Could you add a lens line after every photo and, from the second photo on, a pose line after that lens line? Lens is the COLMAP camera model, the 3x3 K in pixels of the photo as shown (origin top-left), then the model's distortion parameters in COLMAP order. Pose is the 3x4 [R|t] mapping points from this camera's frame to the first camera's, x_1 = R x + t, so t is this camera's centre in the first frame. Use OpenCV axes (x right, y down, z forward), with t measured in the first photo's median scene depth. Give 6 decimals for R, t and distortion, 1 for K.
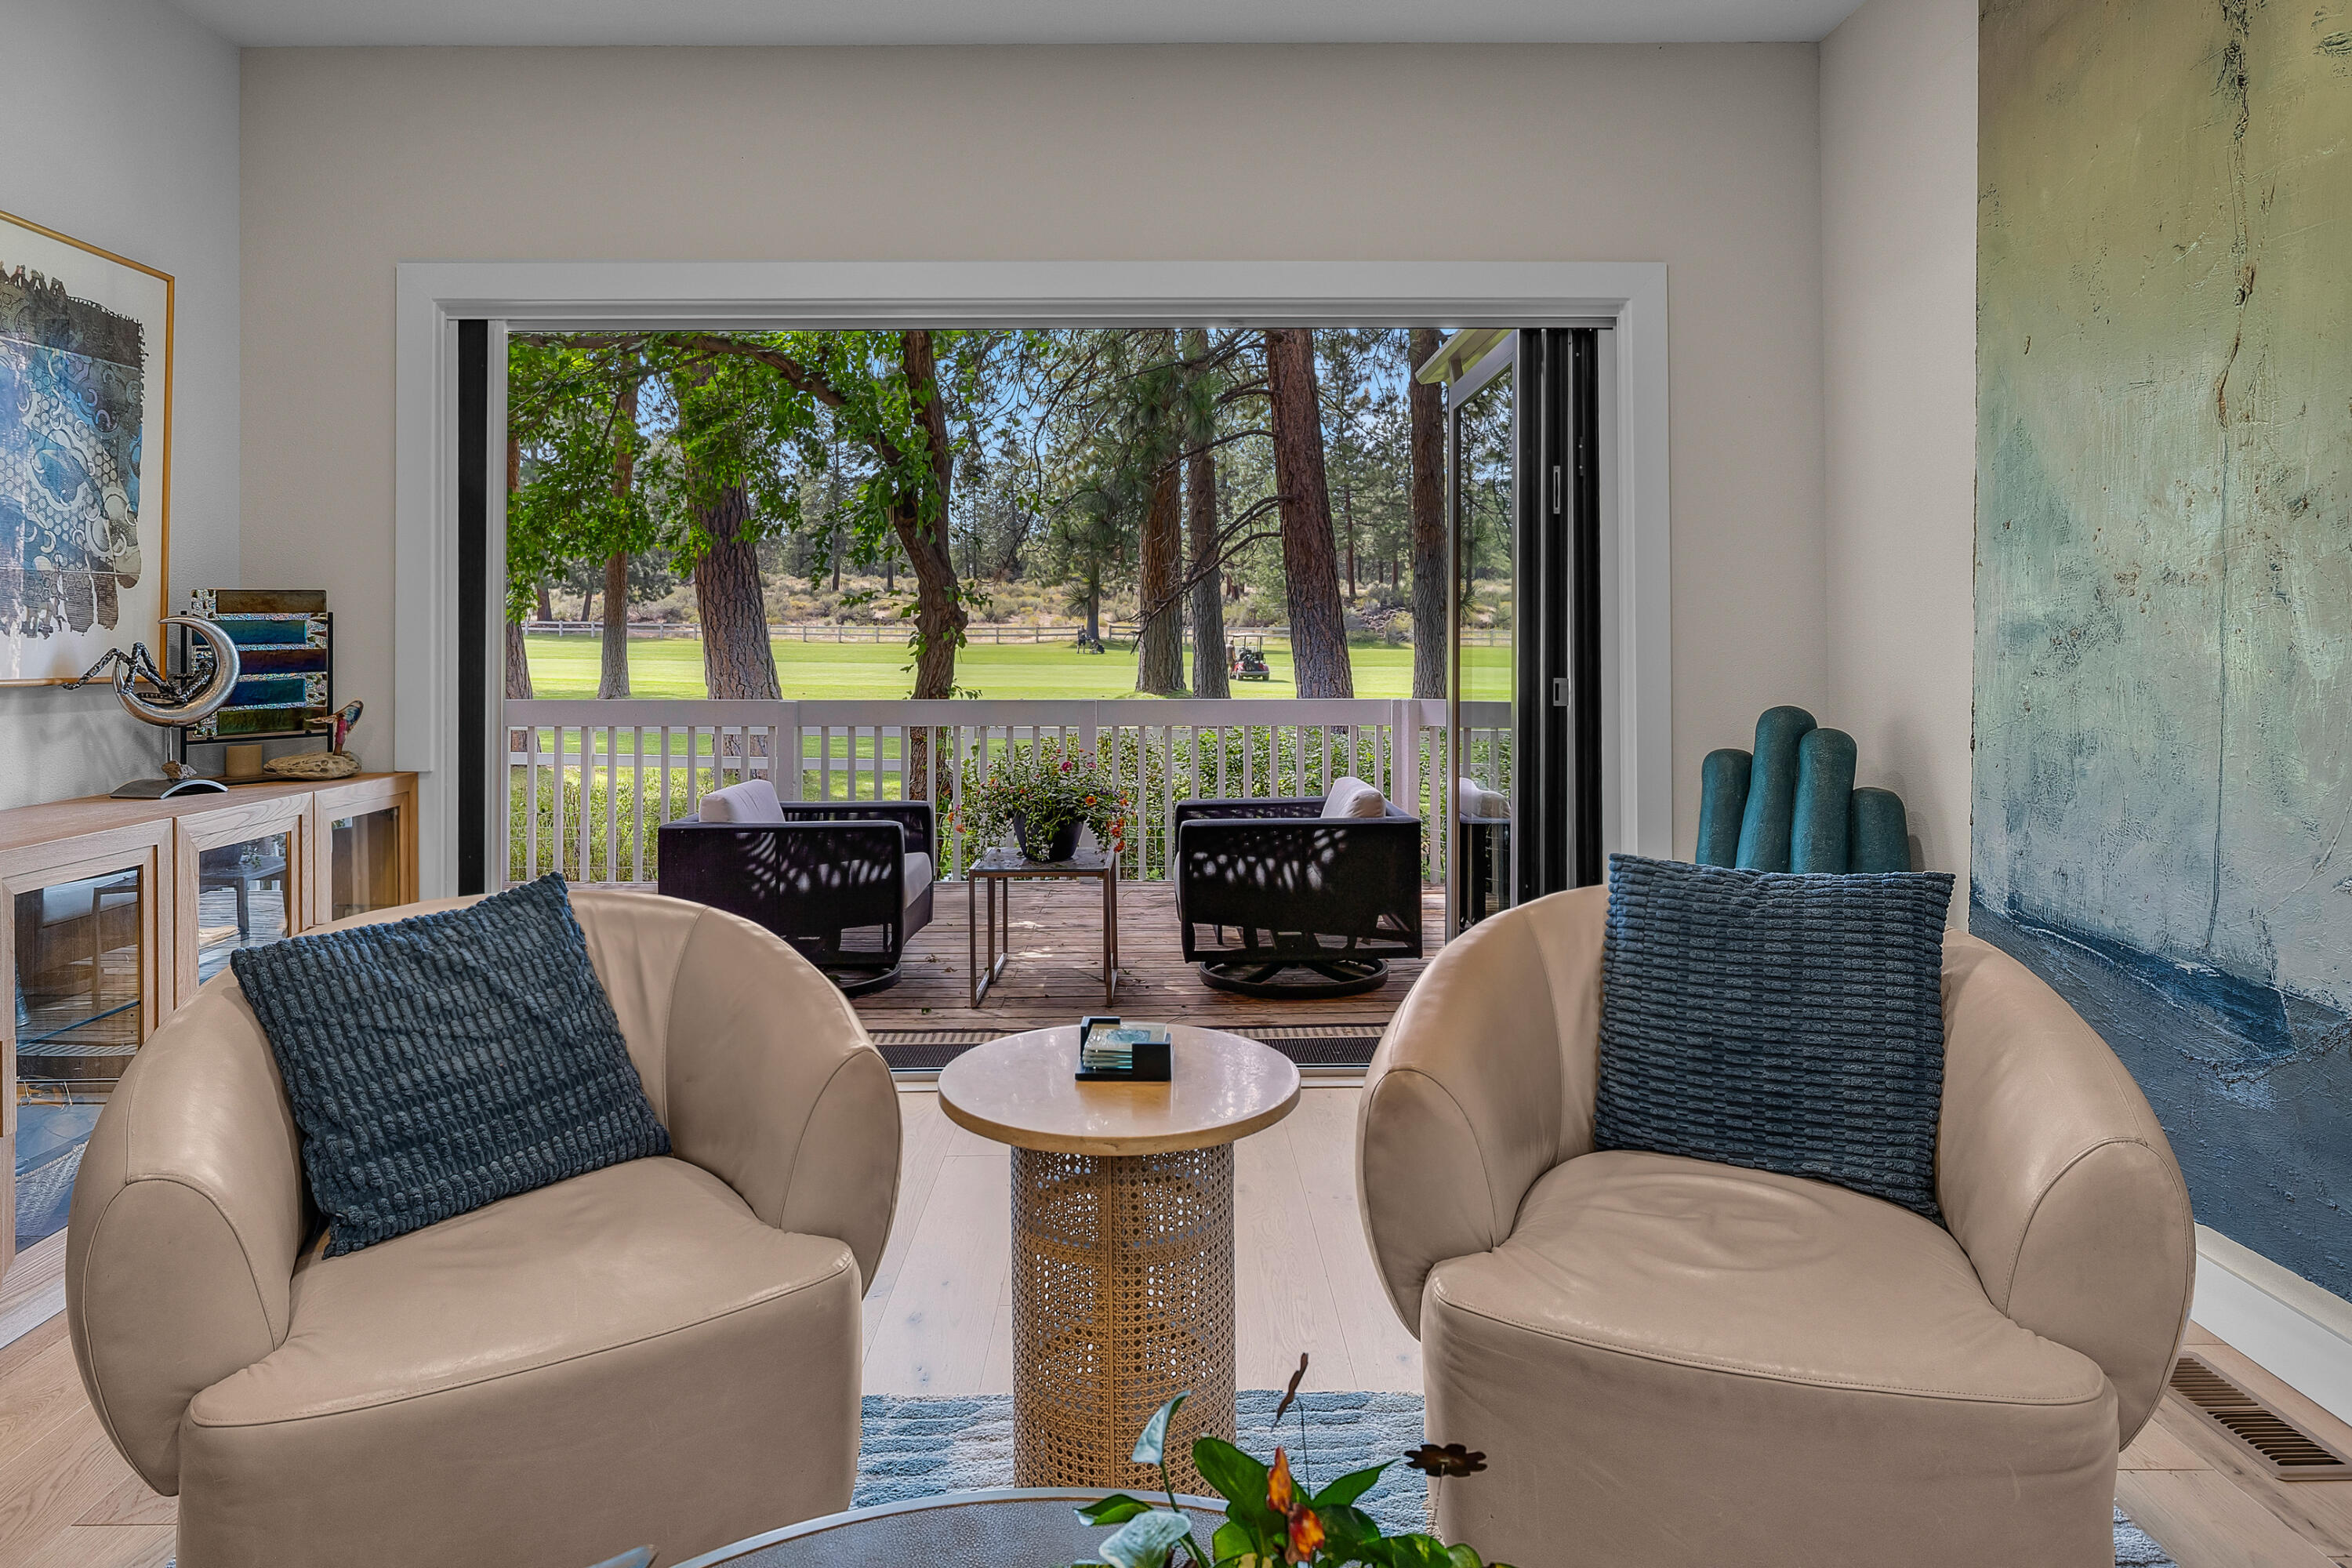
lens RADIAL K [[1425.7, 0, 1180.7], [0, 1425.7, 625.5], [0, 0, 1]] dist [-0.010171, -0.000913]
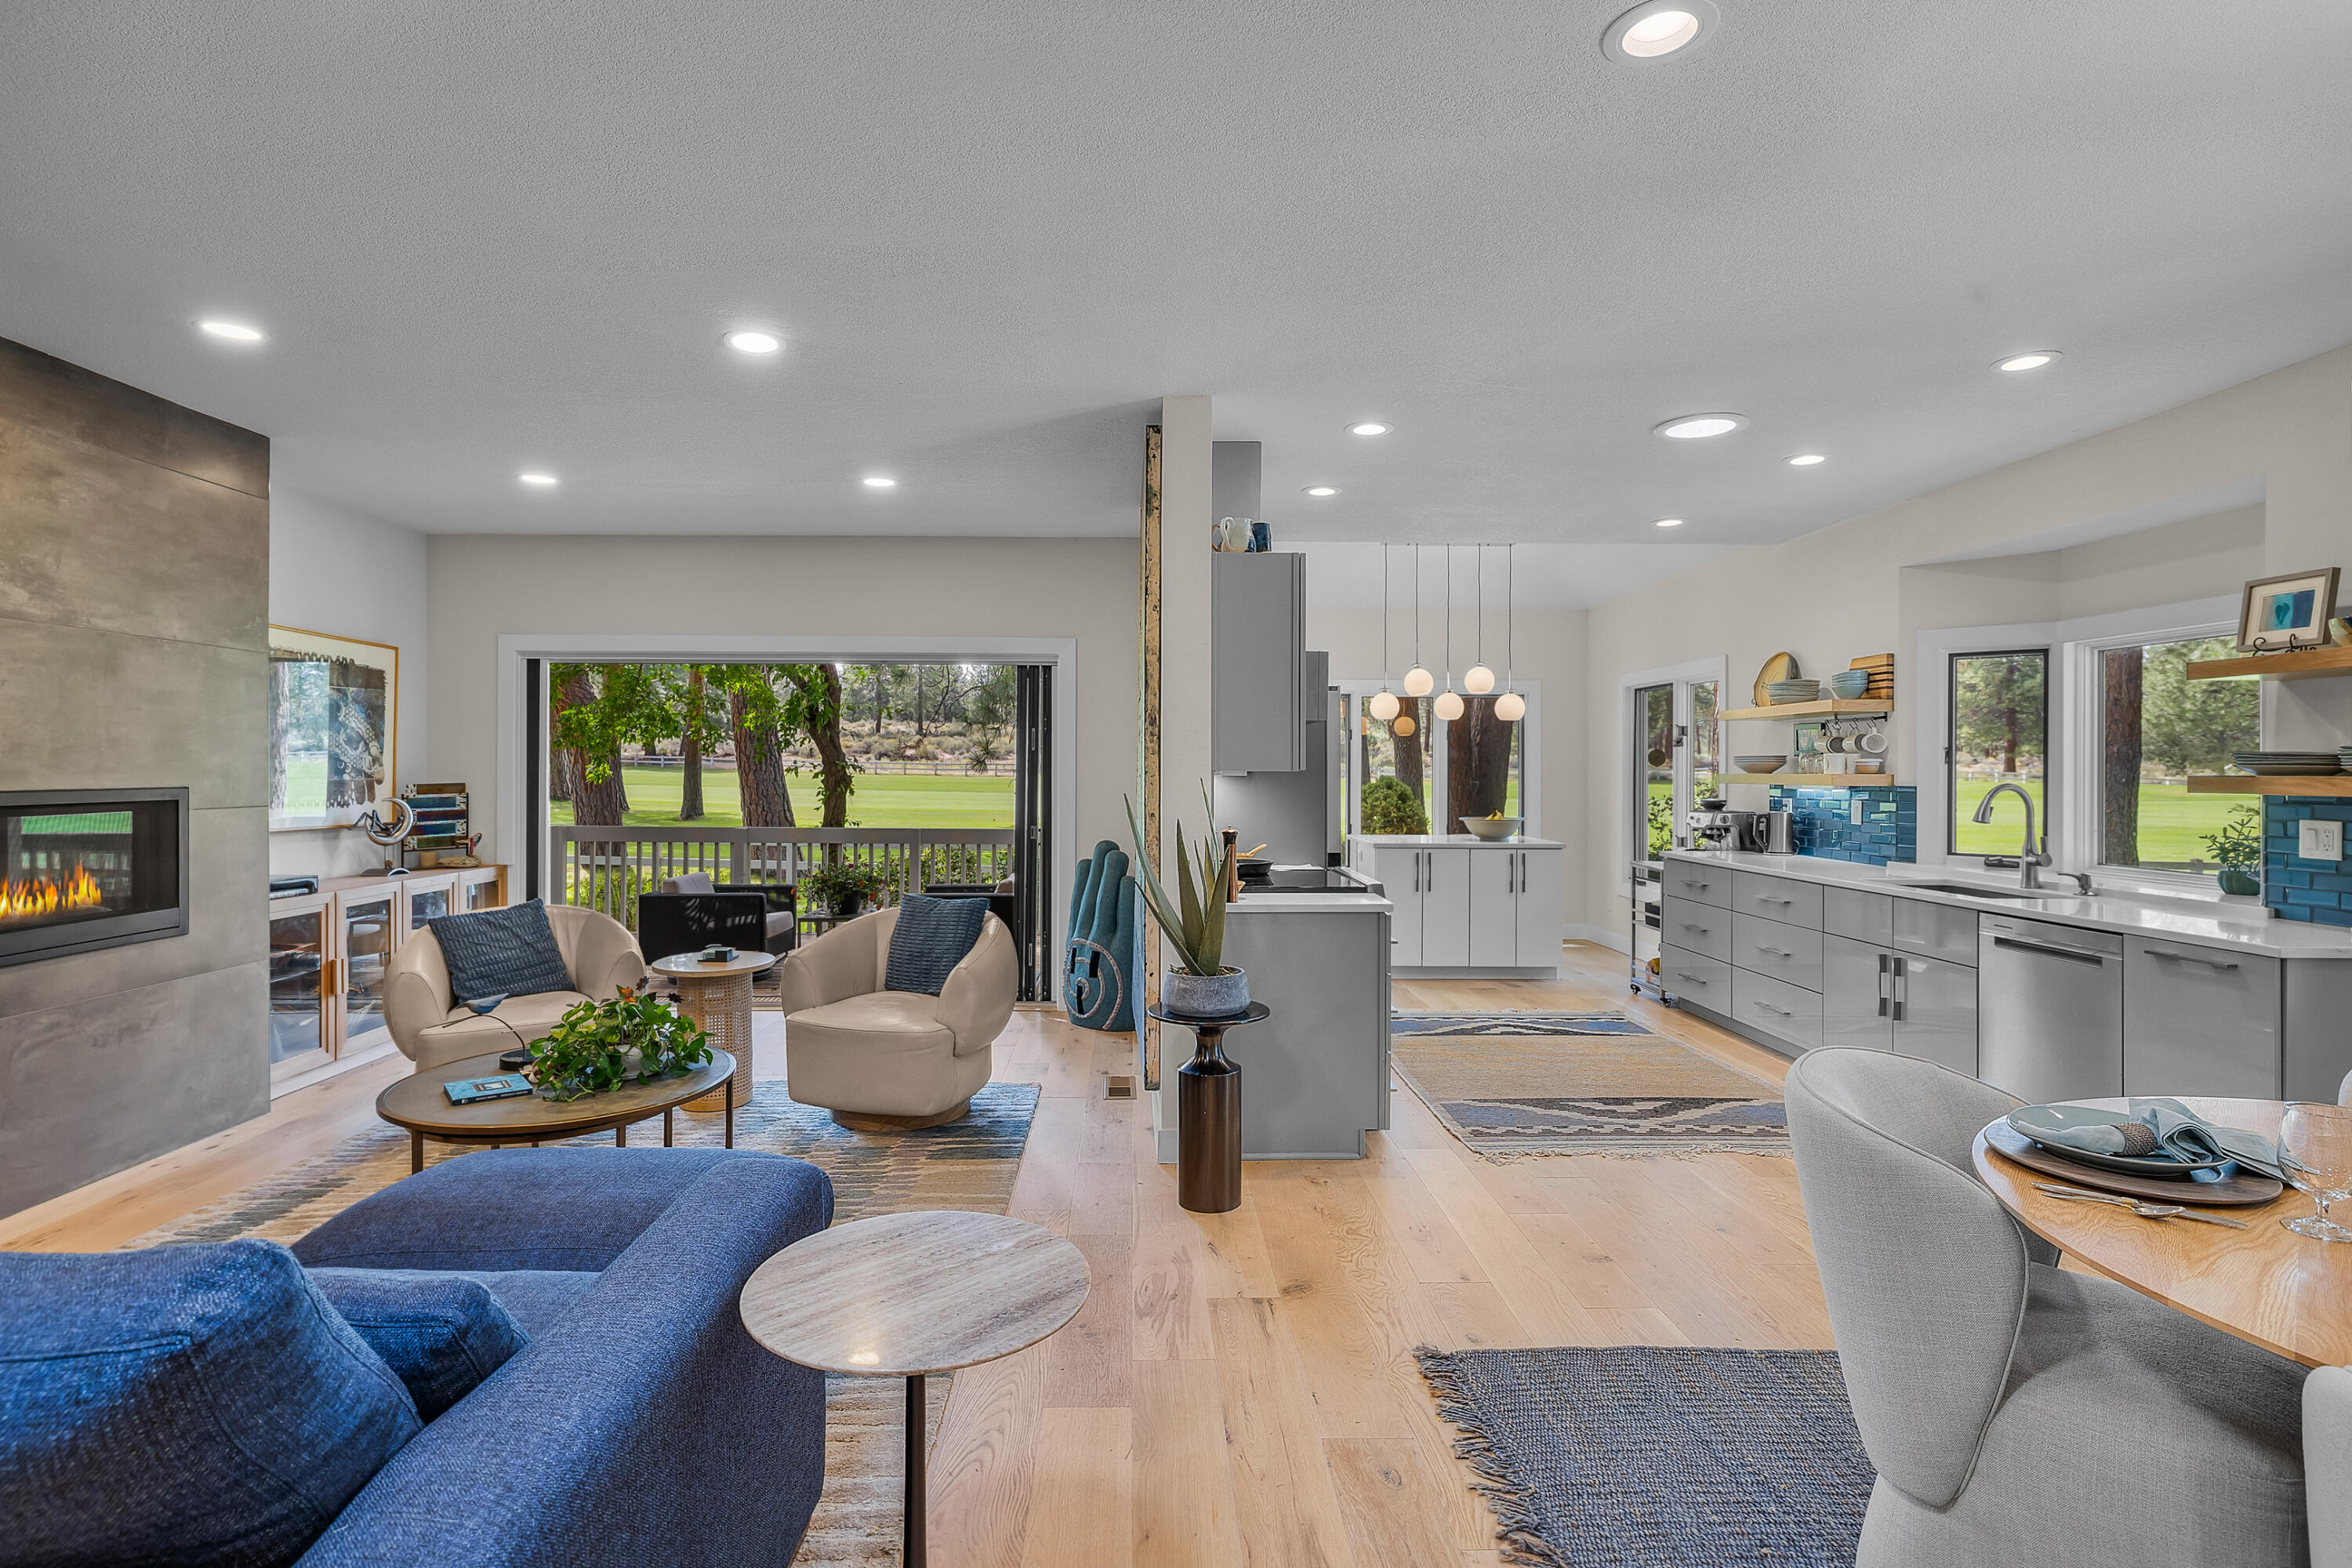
lens RADIAL K [[1165.4, 0, 1172.4], [0, 1165.4, 771.1], [0, 0, 1]] dist [0.003032, -0.000171]
pose [[0.999931, 0.008950, -0.007590, 0.524203], [-0.008861, 0.999892, 0.011698, -0.075339], [0.007694, -0.011630, 0.999903, -0.826830]]
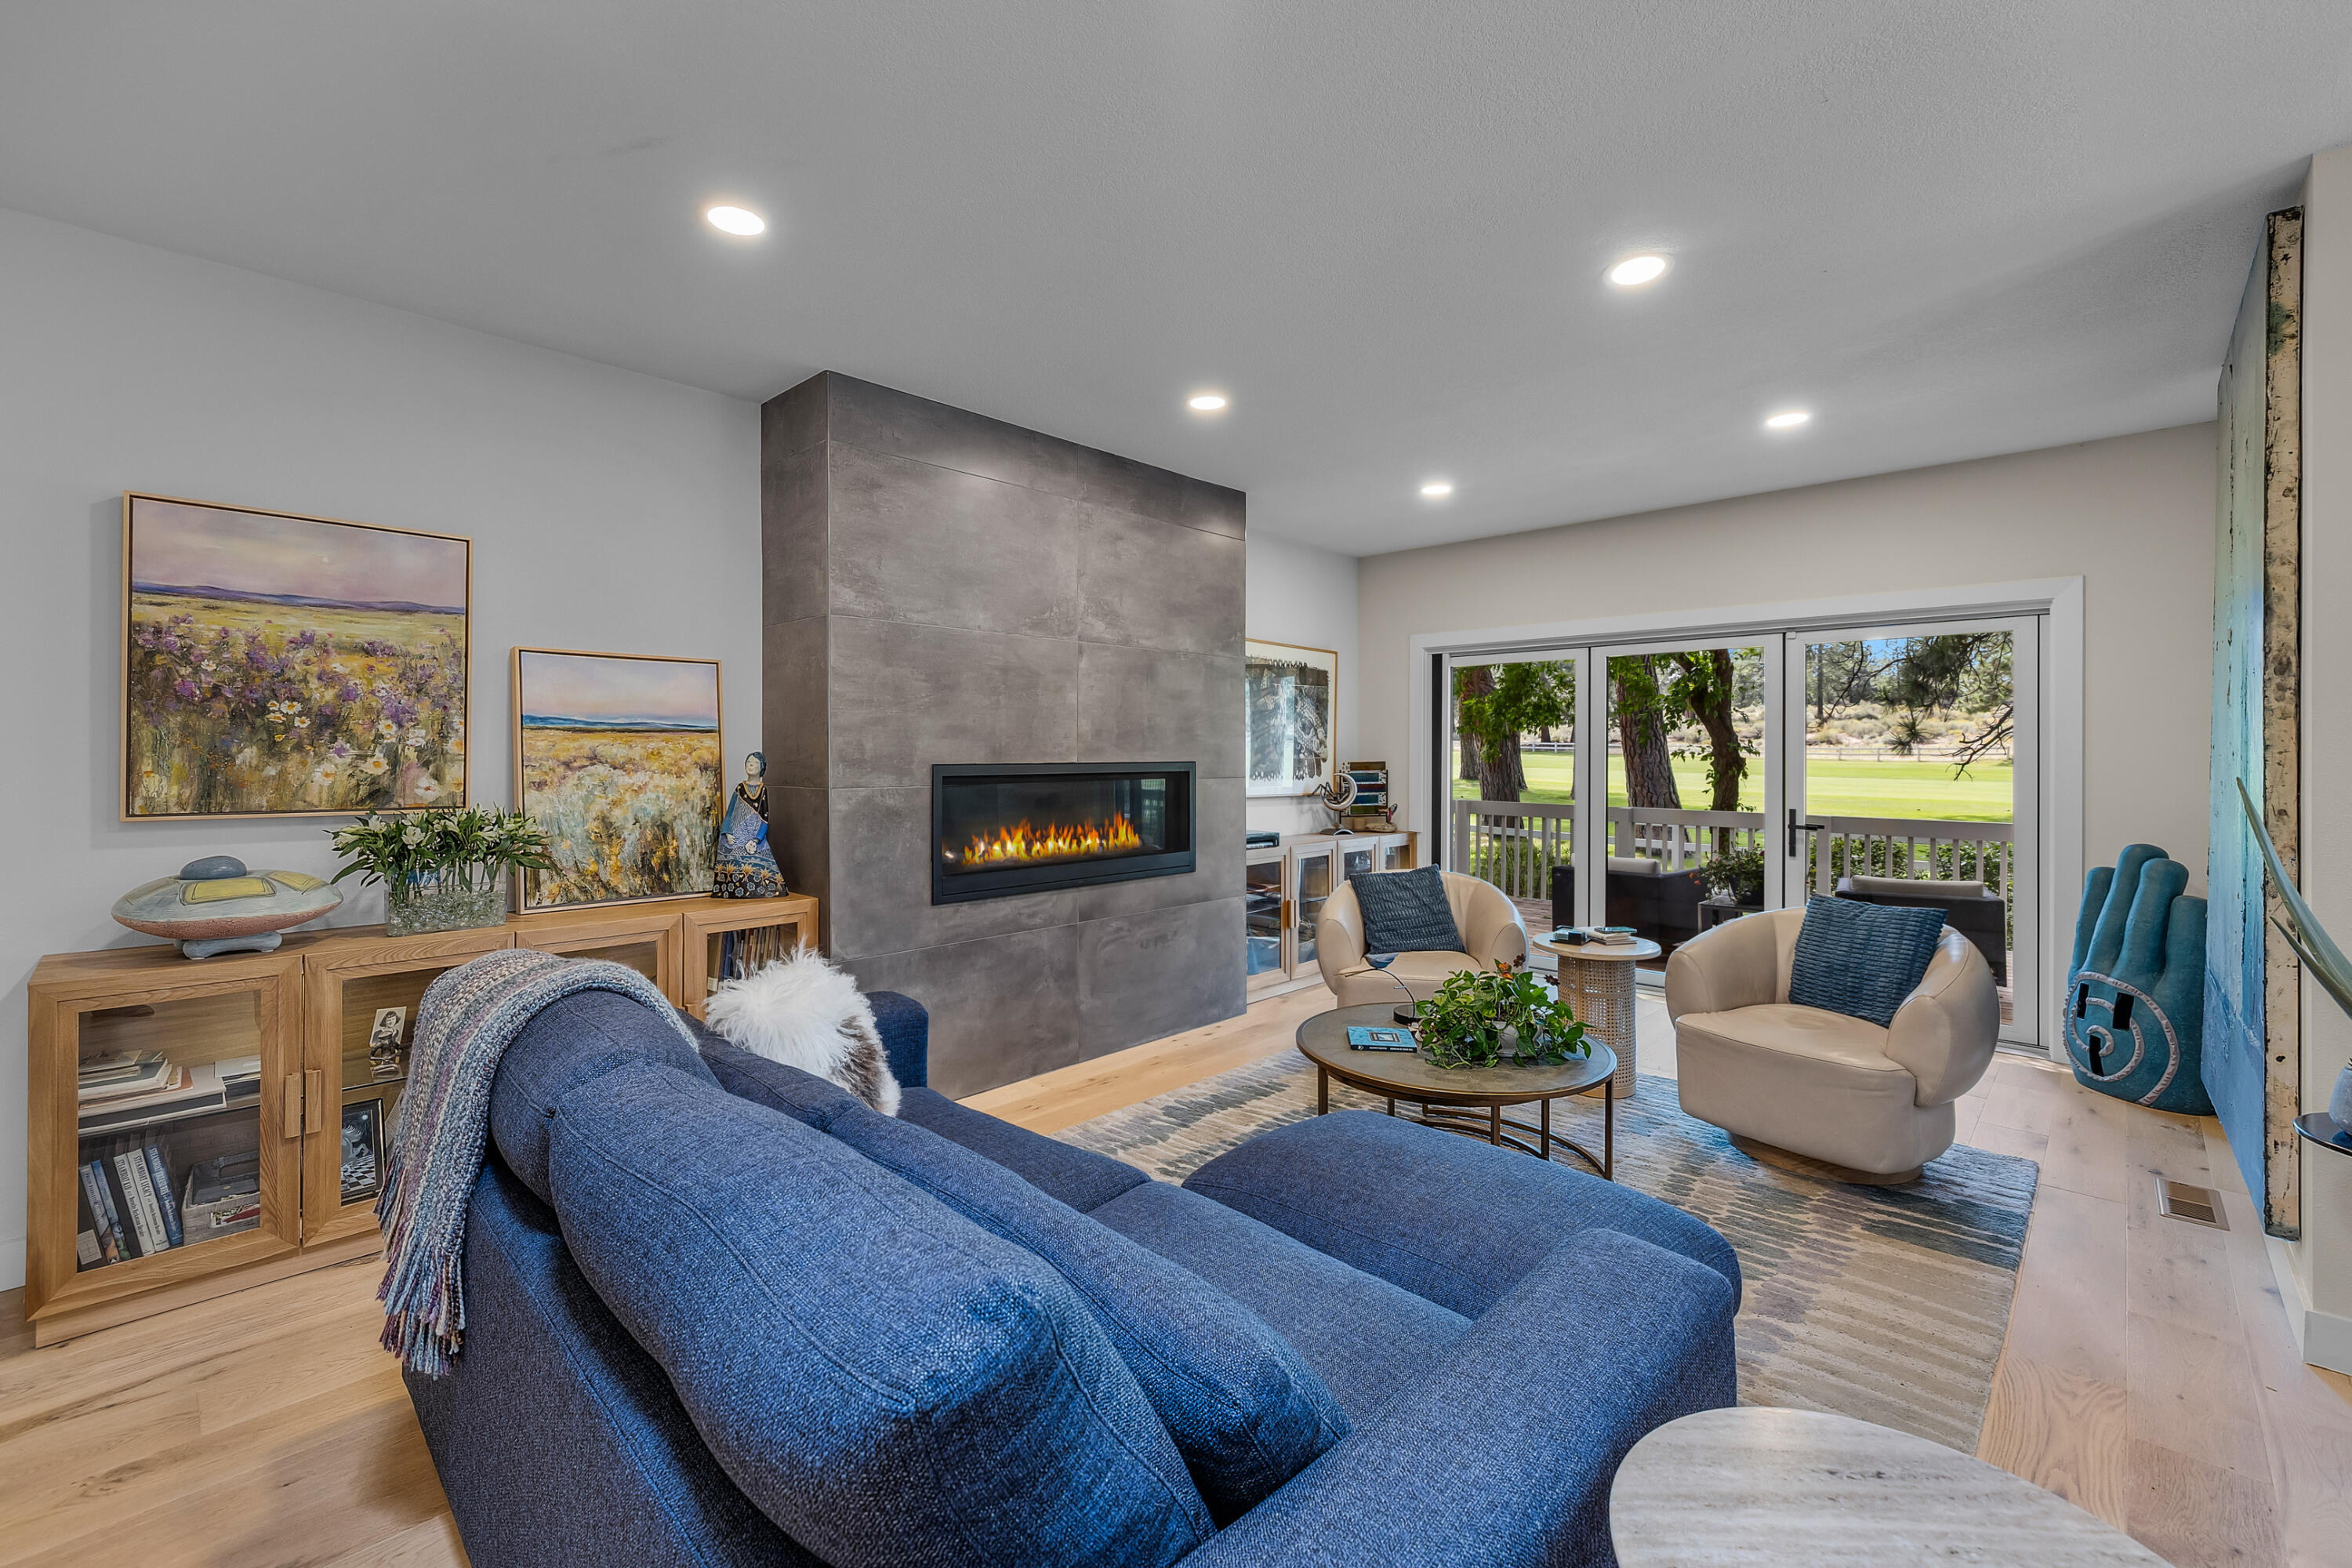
lens RADIAL K [[1010.8, 0, 1140.0], [0, 1010.8, 750.4], [0, 0, 1]] dist [-0.001359, 0.001209]
pose [[0.688411, 0.006005, -0.725296, 0.459011], [0.000858, 0.999958, 0.009093, -0.063939], [0.725320, -0.006882, 0.688377, -0.642442]]
